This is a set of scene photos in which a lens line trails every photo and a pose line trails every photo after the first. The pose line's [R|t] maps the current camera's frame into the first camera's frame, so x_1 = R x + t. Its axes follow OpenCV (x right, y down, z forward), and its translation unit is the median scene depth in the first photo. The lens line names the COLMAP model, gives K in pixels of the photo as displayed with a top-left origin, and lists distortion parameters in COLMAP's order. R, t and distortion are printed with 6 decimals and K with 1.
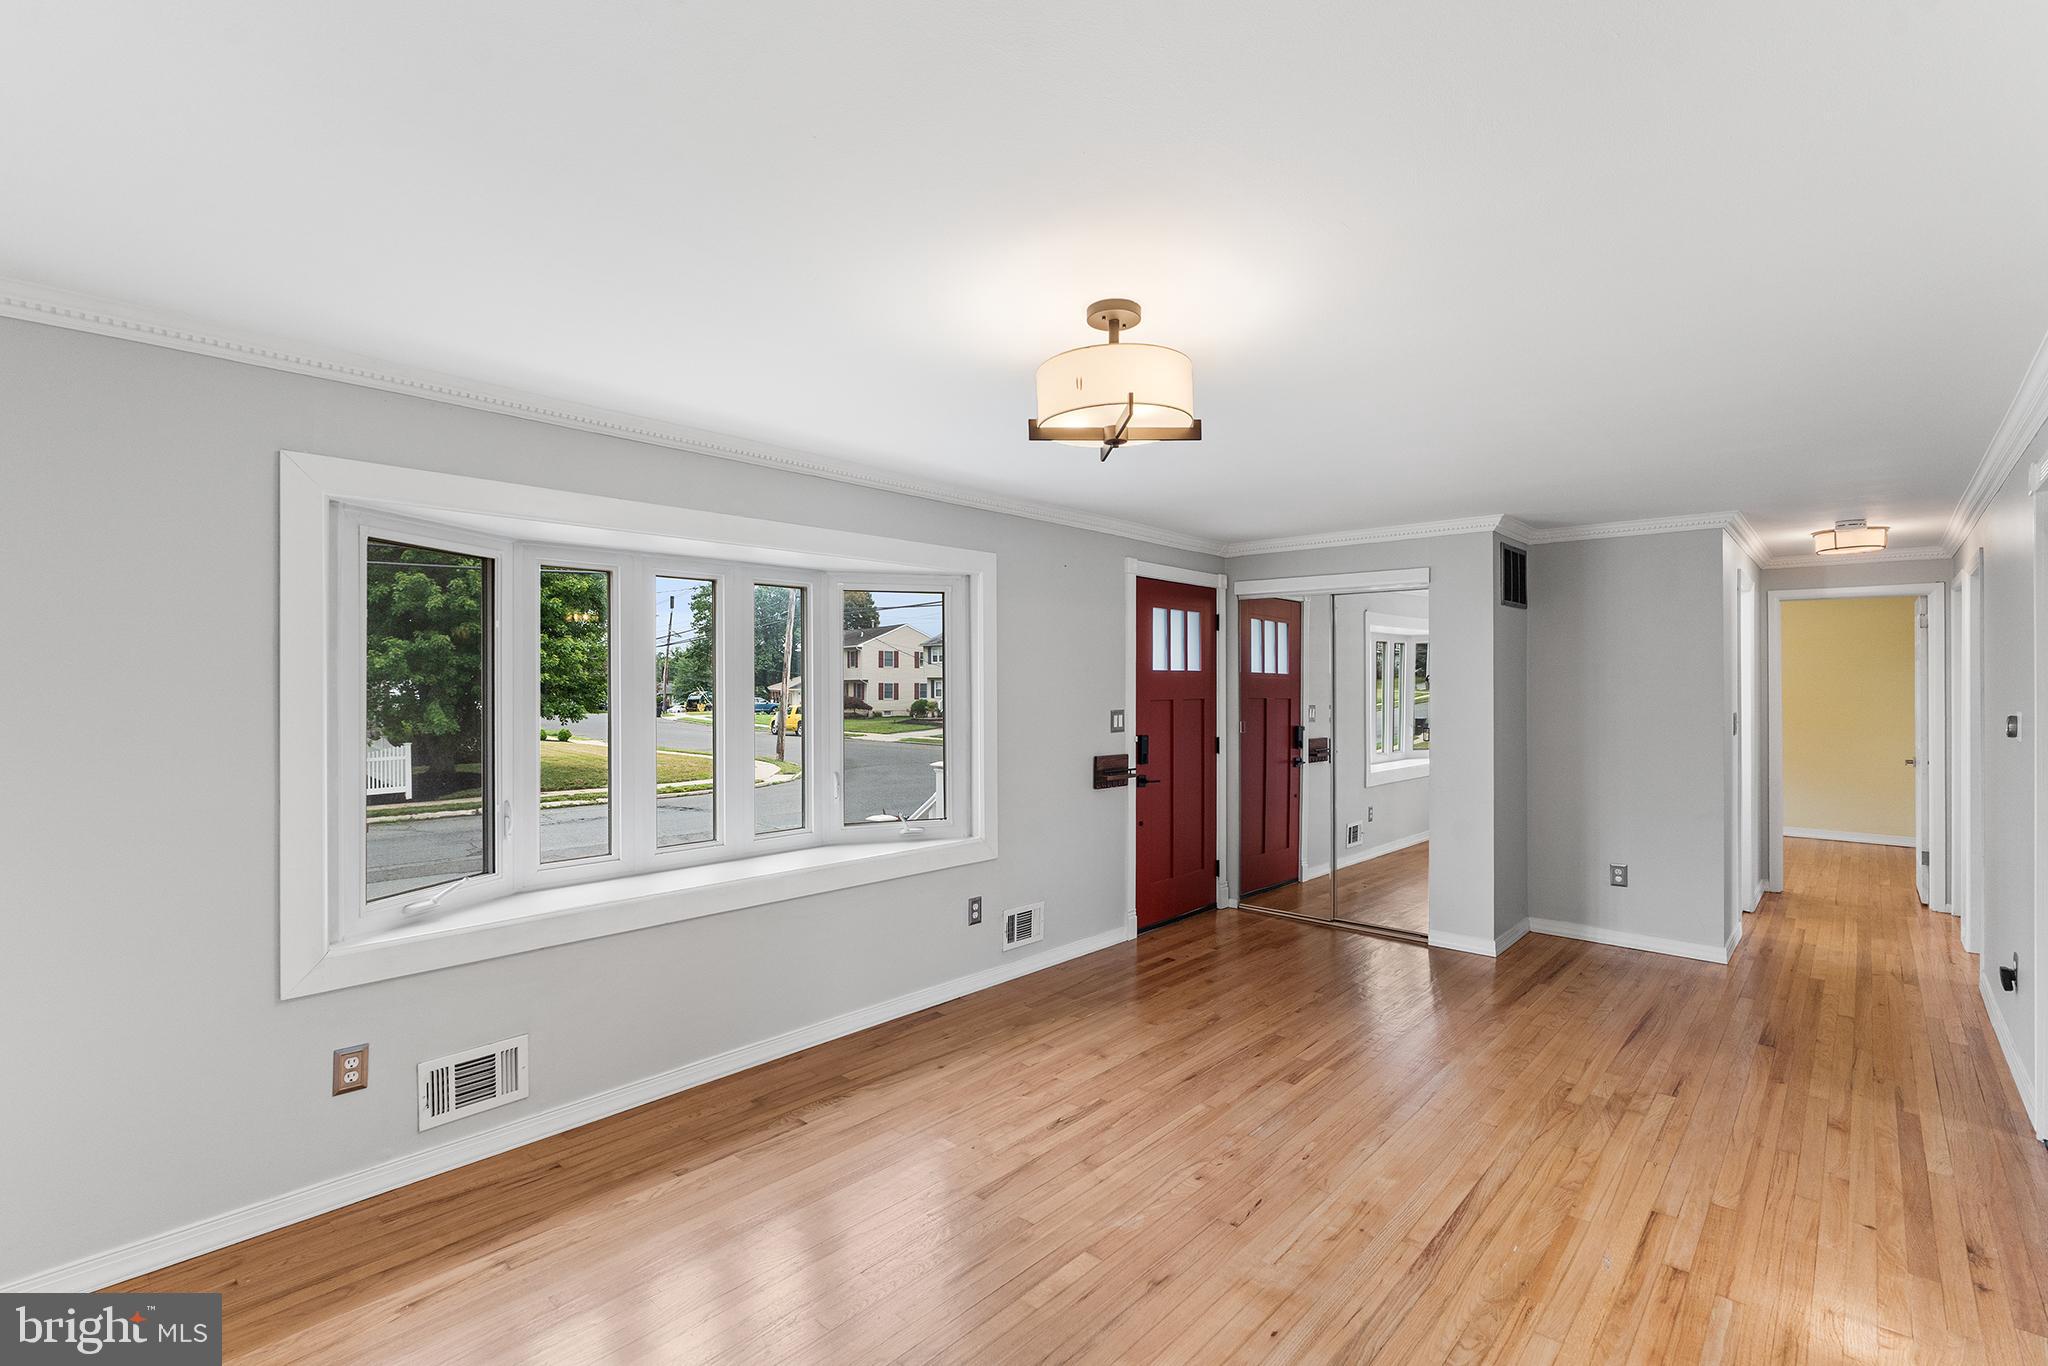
lens RADIAL K [[931.3, 0, 1014.0], [0, 931.3, 688.6], [0, 0, 1]] dist [-0.010493, 0.001968]
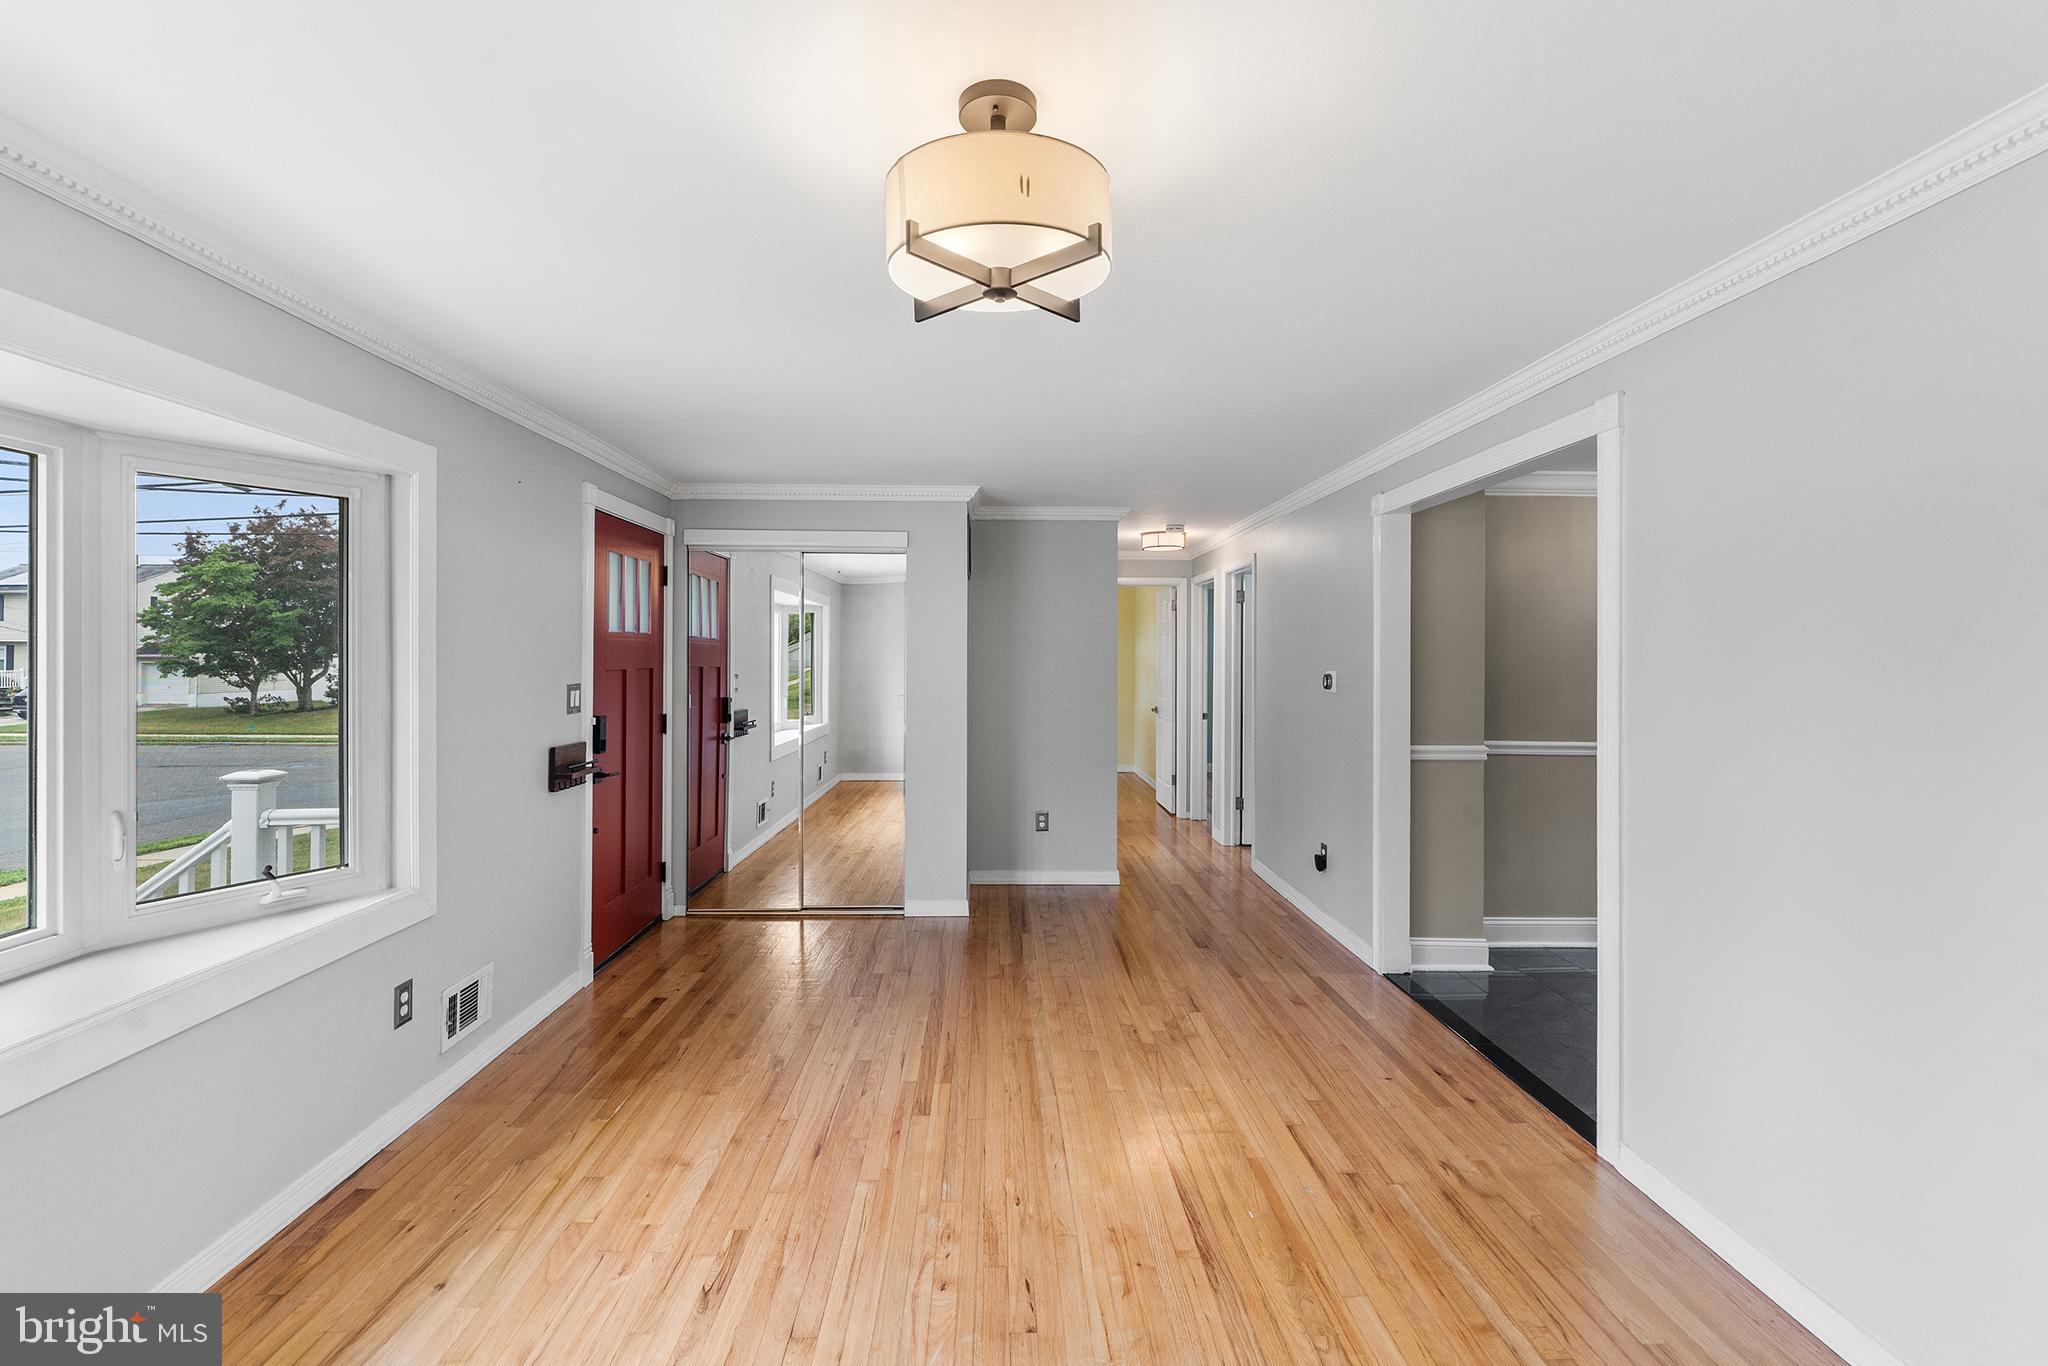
lens RADIAL K [[931.3, 0, 1025.4], [0, 931.3, 652.4], [0, 0, 1]] dist [-0.010493, 0.001968]
pose [[0.713607, 0.001939, 0.700544, -0.182739], [0.001701, 0.999988, -0.004500, 0.002013], [-0.700545, 0.004403, 0.713595, 0.249627]]
